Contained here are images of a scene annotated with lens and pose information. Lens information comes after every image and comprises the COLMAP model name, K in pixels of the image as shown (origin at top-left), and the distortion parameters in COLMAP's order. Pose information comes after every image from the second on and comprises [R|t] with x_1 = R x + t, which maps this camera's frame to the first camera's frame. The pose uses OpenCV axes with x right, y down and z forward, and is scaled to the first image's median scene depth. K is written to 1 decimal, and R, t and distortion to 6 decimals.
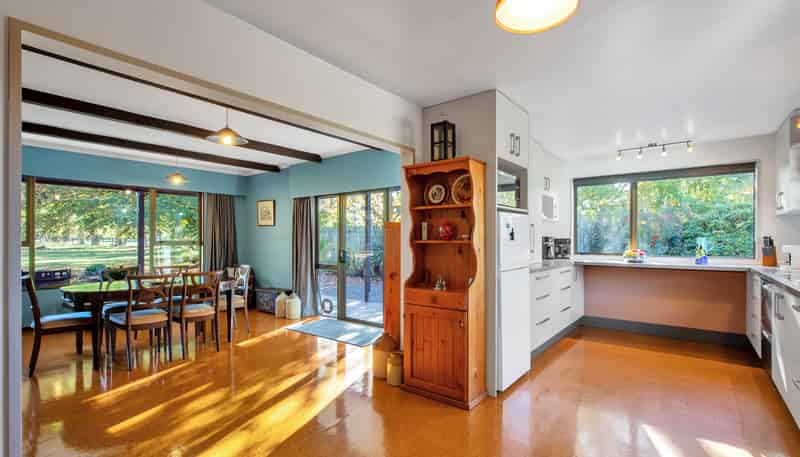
lens RADIAL K [[368.2, 0, 398.4], [0, 368.2, 235.7], [0, 0, 1]] dist [0.023983, -0.000067]
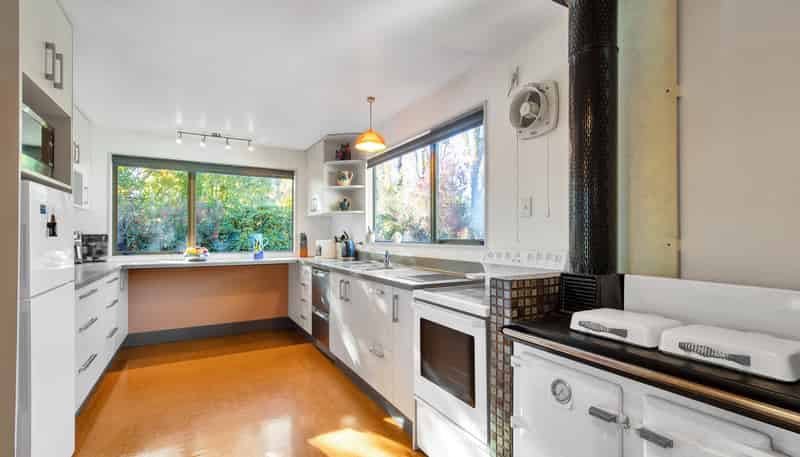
lens RADIAL K [[368.2, 0, 401.2], [0, 368.2, 233.9], [0, 0, 1]] dist [0.023983, -0.000067]
pose [[0.364917, 0.005682, 0.931023, -0.019237], [-0.010058, 0.999947, -0.002160, 0.003391], [-0.930986, -0.008576, 0.364955, 0.236414]]
